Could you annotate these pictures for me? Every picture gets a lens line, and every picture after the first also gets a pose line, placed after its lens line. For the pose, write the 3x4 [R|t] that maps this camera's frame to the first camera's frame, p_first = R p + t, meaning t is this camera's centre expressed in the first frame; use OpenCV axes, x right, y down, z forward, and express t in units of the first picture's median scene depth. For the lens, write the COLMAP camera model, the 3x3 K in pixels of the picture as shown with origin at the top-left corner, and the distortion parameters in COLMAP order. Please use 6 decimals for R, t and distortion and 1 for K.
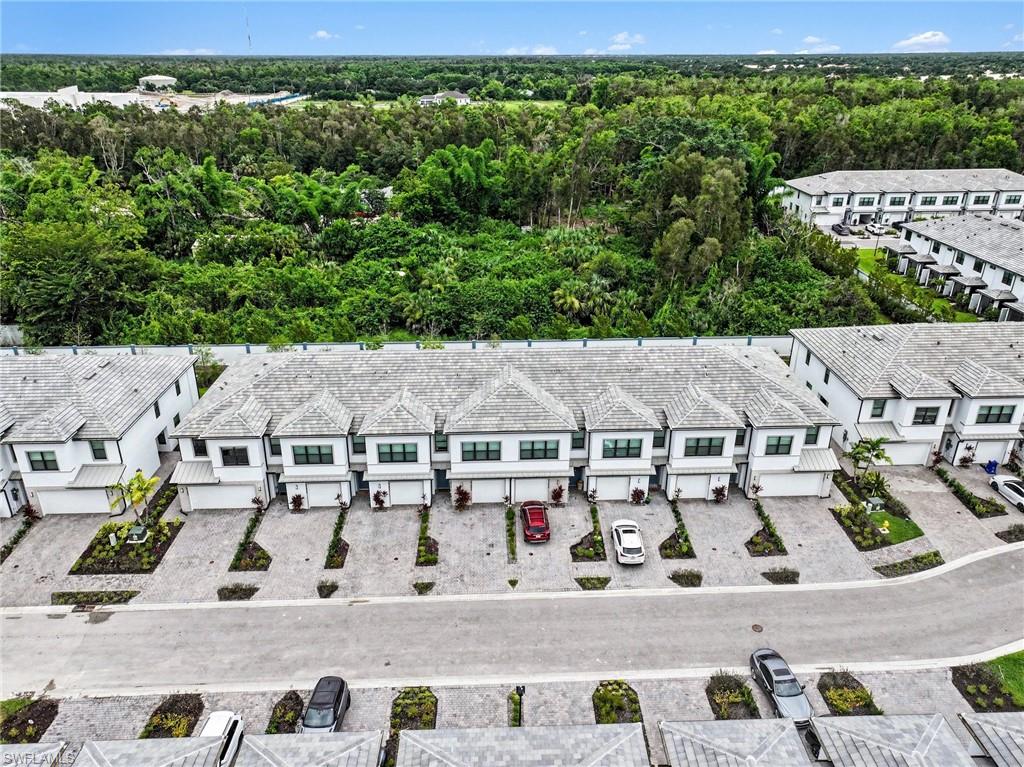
lens RADIAL K [[718.5, 0, 512.0], [0, 718.5, 383.5], [0, 0, 1]] dist [0.000215, 0.001925]
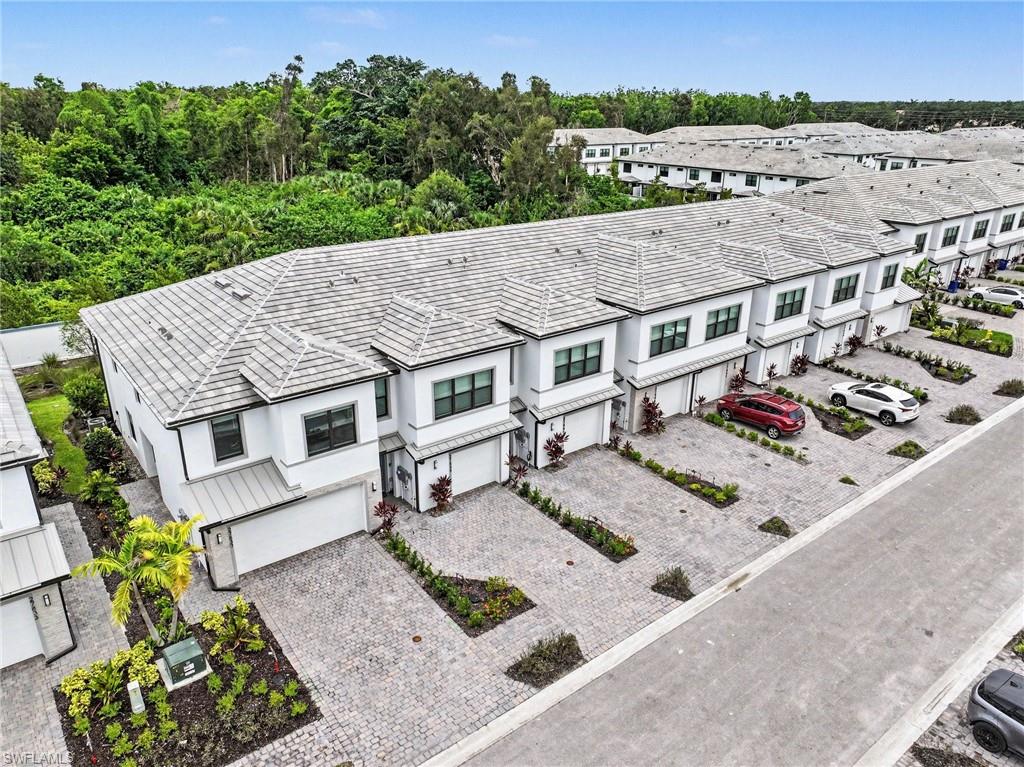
lens RADIAL K [[718.5, 0, 512.0], [0, 718.5, 383.5], [0, 0, 1]] dist [0.000215, 0.001925]
pose [[0.808341, -0.205461, 0.551699, -0.538003], [0.229363, 0.972986, 0.026296, 0.086111], [-0.542198, 0.105283, 0.833629, 0.527177]]
